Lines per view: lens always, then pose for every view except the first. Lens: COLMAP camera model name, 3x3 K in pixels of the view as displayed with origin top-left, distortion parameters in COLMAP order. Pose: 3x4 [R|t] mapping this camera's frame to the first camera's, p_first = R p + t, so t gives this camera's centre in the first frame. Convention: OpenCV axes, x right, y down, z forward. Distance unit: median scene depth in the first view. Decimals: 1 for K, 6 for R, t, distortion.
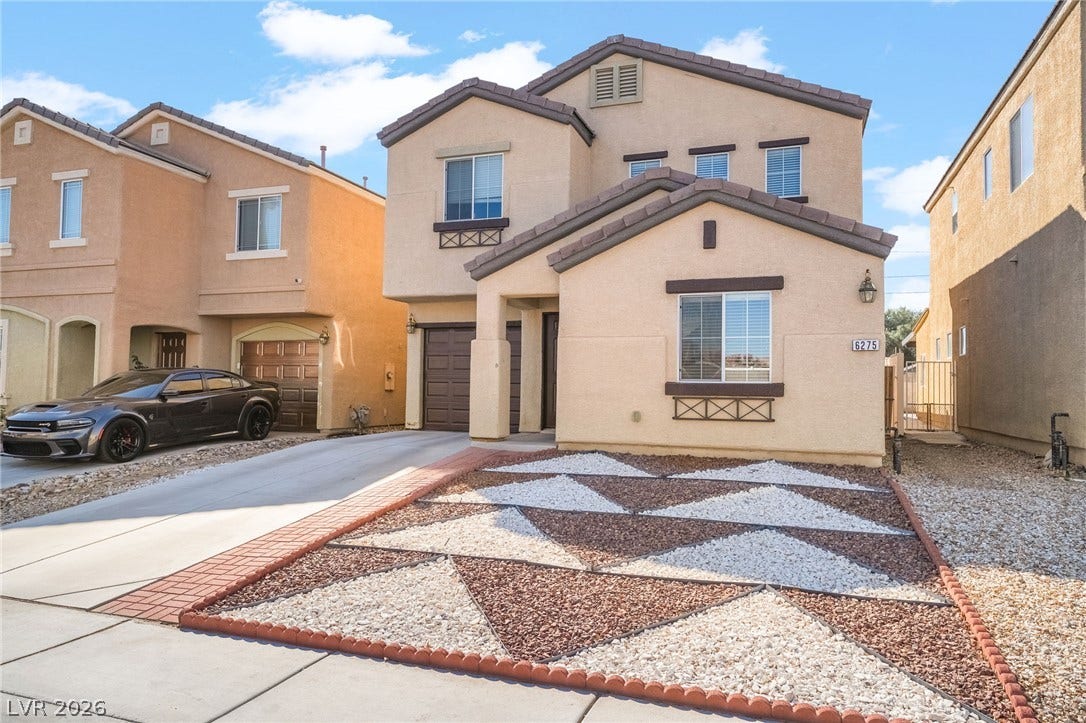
lens RADIAL K [[713.4, 0, 540.4], [0, 713.4, 368.2], [0, 0, 1]] dist [-0.000308, 0.000986]
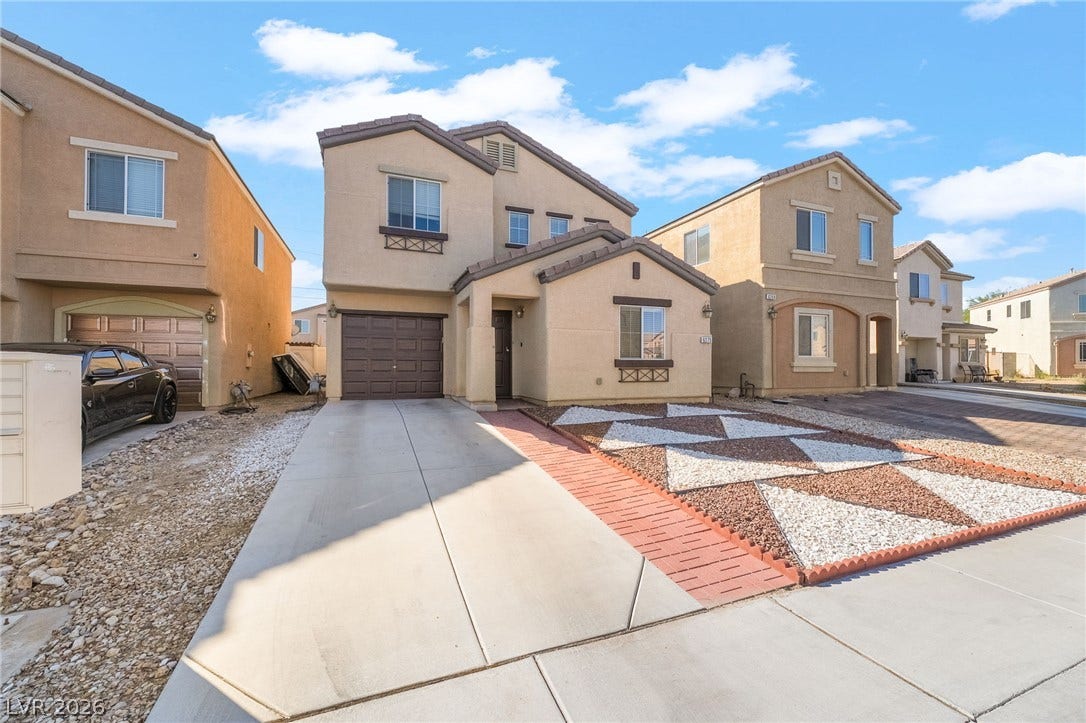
lens RADIAL K [[435.5, 0, 531.2], [0, 435.5, 366.7], [0, 0, 1]] dist [-0.002309, -0.000039]
pose [[0.747406, -0.012108, 0.664258, -0.665469], [-0.011430, 0.999452, 0.031078, 0.008524], [-0.664270, -0.030820, 0.746857, 0.423206]]
